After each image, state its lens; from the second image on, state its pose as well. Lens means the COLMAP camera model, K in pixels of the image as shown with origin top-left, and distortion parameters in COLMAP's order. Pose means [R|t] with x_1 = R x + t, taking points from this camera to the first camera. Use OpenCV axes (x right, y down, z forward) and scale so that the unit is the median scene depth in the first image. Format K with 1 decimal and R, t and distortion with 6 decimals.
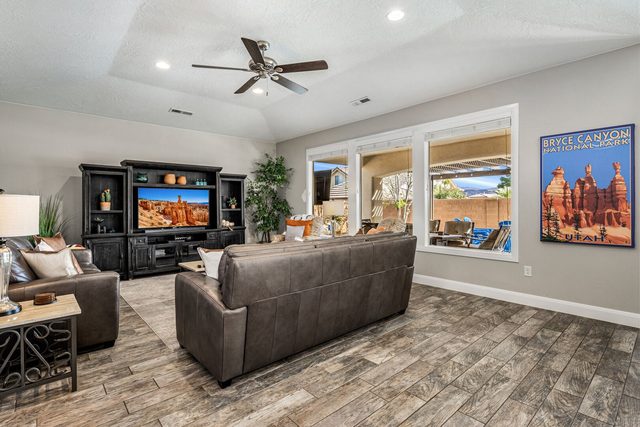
lens RADIAL K [[313.9, 0, 320.1], [0, 313.9, 207.0], [0, 0, 1]] dist [0.001548, -0.000127]
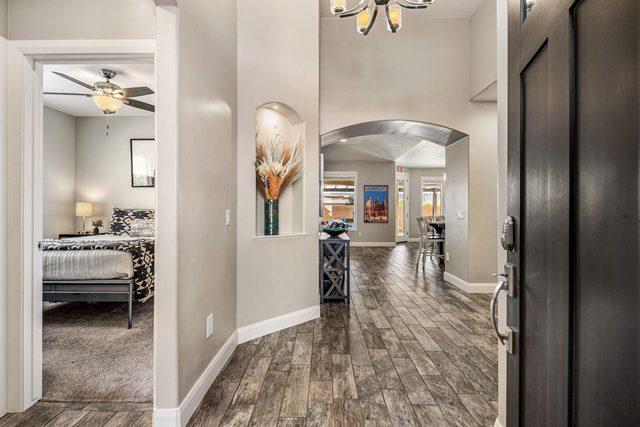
lens RADIAL K [[313.0, 0, 320.0], [0, 313.0, 213.5], [0, 0, 1]] dist [-0.002954, -0.001982]
pose [[0.671610, -0.000866, 0.740905, -1.106520], [-0.004828, 0.999973, 0.005545, 0.010458], [-0.740889, -0.007302, 0.671587, -0.398485]]
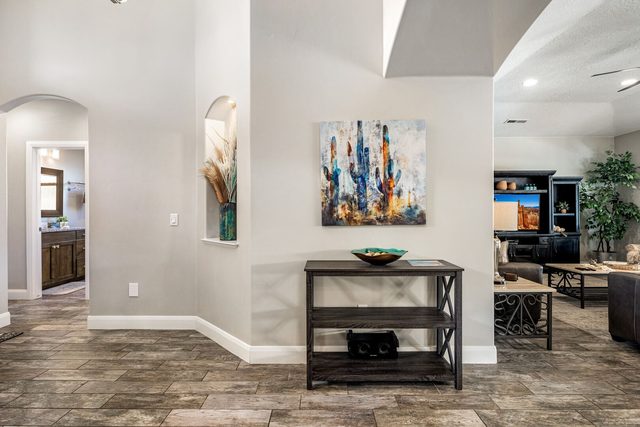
lens RADIAL K [[313.0, 0, 320.0], [0, 313.0, 213.5], [0, 0, 1]] dist [-0.002954, -0.001982]
pose [[0.744477, 0.007885, -0.667601, -0.242989], [-0.004329, 0.999966, 0.006984, 0.003264], [0.667634, -0.002309, 0.744486, -0.238140]]
